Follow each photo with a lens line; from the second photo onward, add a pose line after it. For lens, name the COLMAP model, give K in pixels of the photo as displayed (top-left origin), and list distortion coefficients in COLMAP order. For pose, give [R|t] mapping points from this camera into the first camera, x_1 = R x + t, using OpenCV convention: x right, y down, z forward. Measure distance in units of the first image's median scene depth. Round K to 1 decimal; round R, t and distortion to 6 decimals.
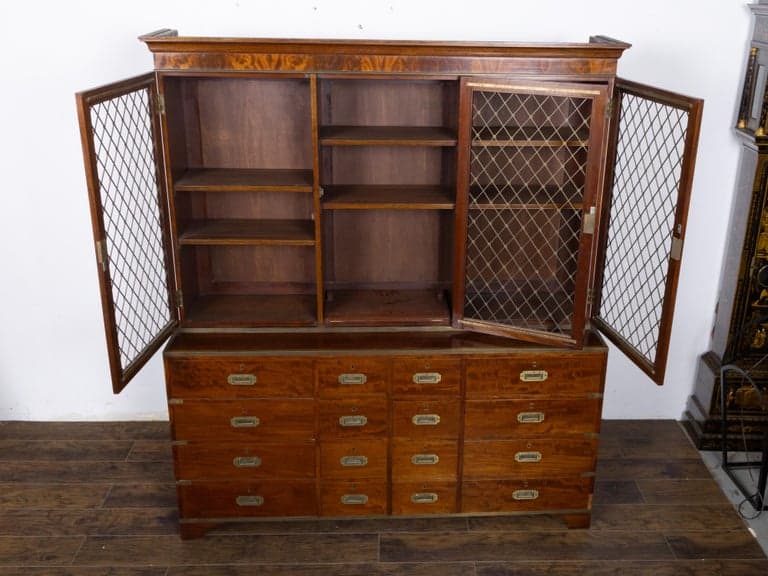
lens RADIAL K [[787.1, 0, 426.1], [0, 787.1, 266.9], [0, 0, 1]] dist [0.012756, -0.012125]
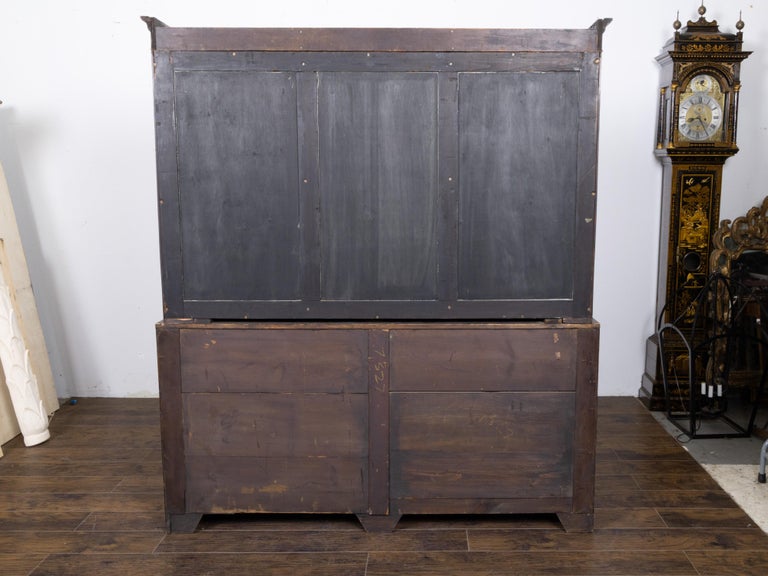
lens RADIAL K [[730.8, 0, 433.8], [0, 730.8, 276.7], [0, 0, 1]] dist [-0.004288, -0.001488]
pose [[0.999405, -0.016637, -0.030207, 0.053497], [0.010371, 0.980382, -0.196834, 0.265630], [0.032889, 0.196404, 0.979971, -0.166934]]
